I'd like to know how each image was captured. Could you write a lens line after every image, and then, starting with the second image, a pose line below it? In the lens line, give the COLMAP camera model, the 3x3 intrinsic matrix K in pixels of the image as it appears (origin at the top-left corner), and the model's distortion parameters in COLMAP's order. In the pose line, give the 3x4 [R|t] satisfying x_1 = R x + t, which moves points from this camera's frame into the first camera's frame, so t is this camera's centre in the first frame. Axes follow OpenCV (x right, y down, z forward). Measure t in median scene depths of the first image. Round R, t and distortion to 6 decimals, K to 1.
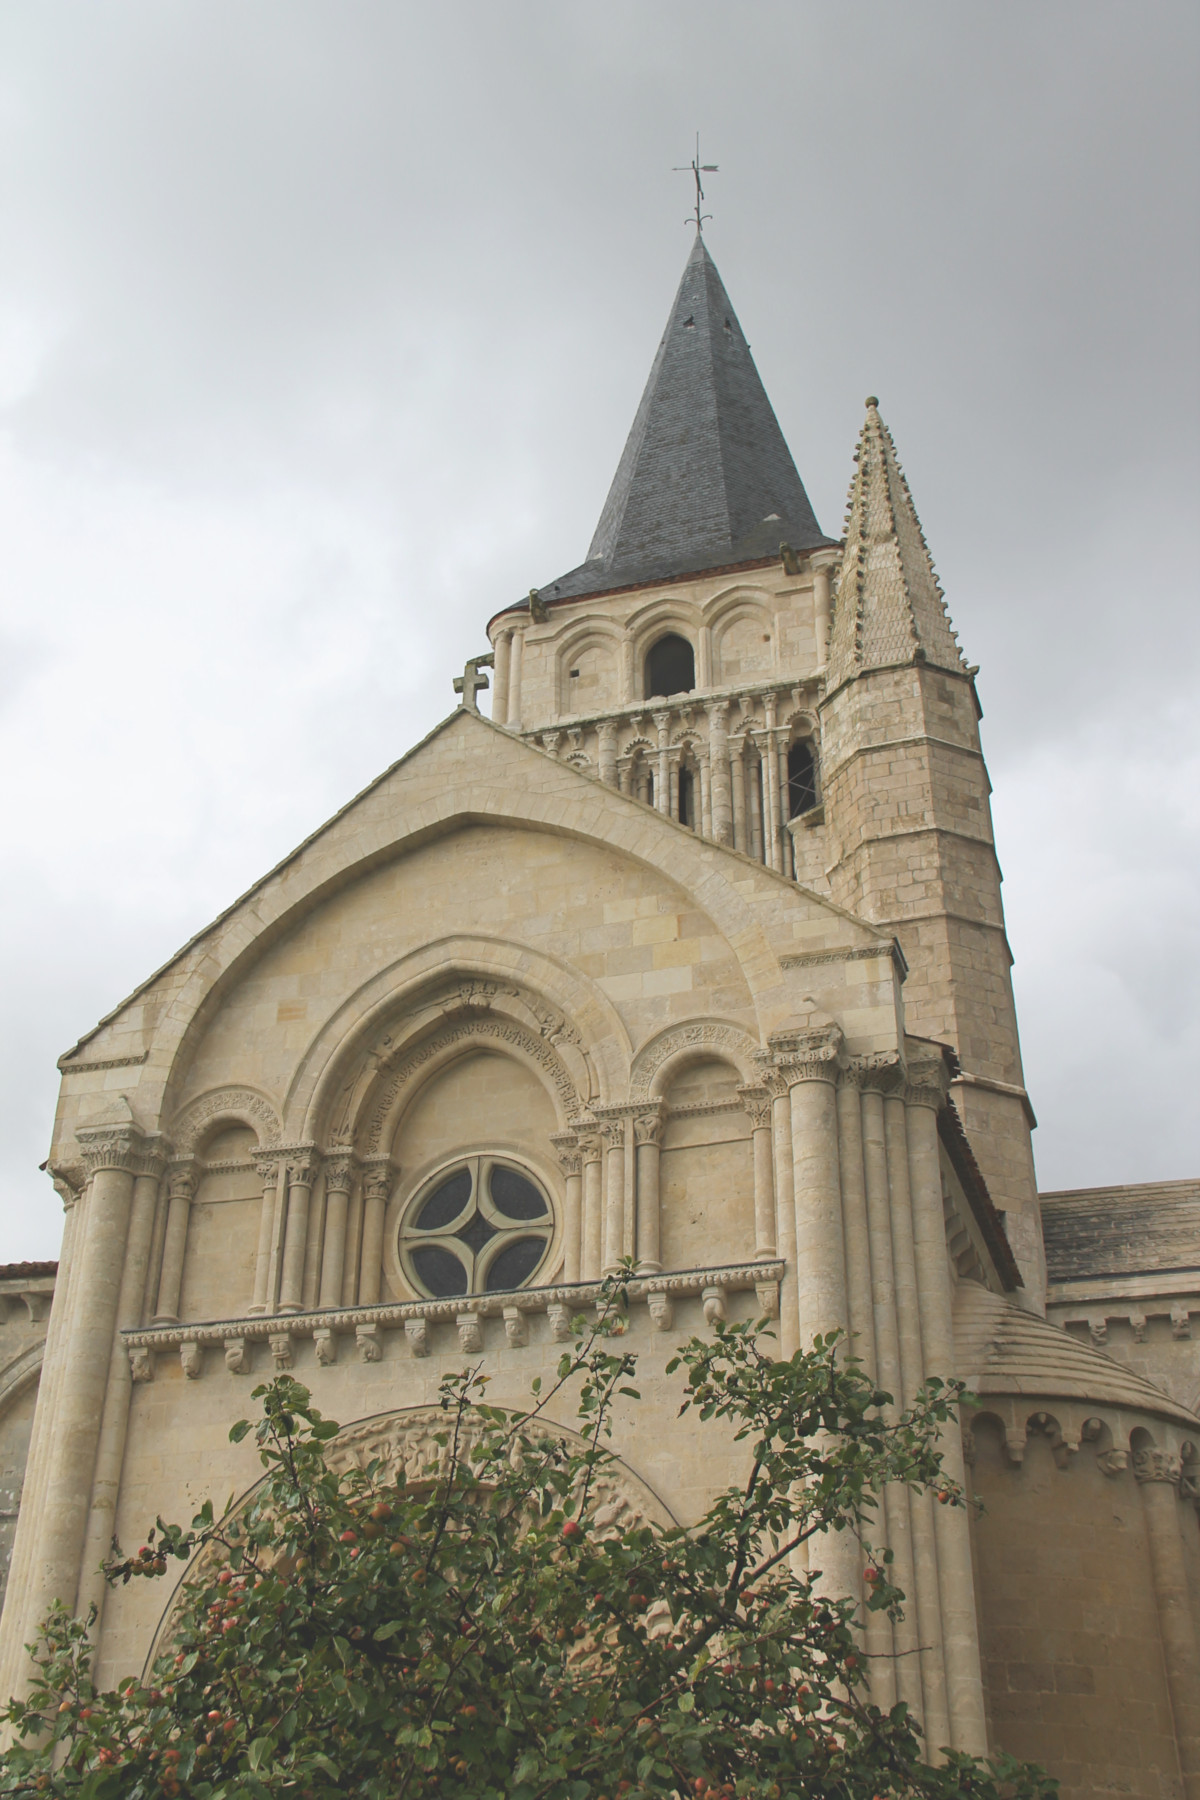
lens RADIAL K [[2051.2, 0, 597.1], [0, 2051.2, 905.6], [0, 0, 1]] dist [-0.019632, 0.000000]
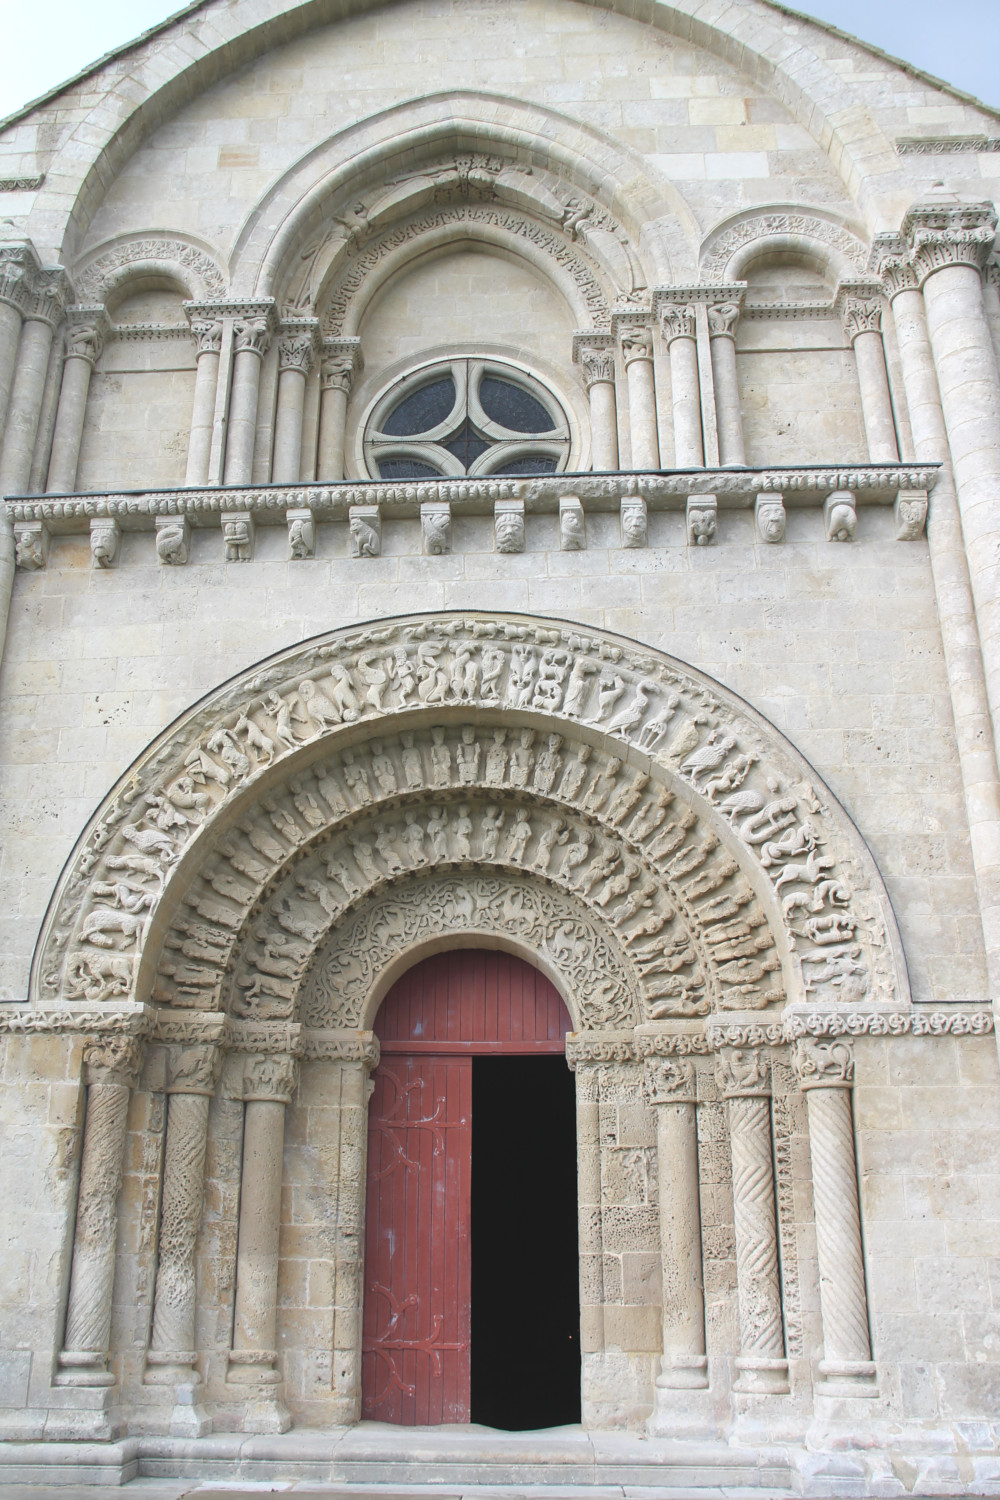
lens RADIAL K [[1362.0, 0, 505.6], [0, 1362.0, 747.6], [0, 0, 1]] dist [-0.127662, 0.138343]
pose [[0.960083, 0.085014, 0.266482, -0.181023], [-0.122021, 0.984559, 0.125519, 0.215237], [-0.251696, -0.153025, 0.955632, 0.483771]]
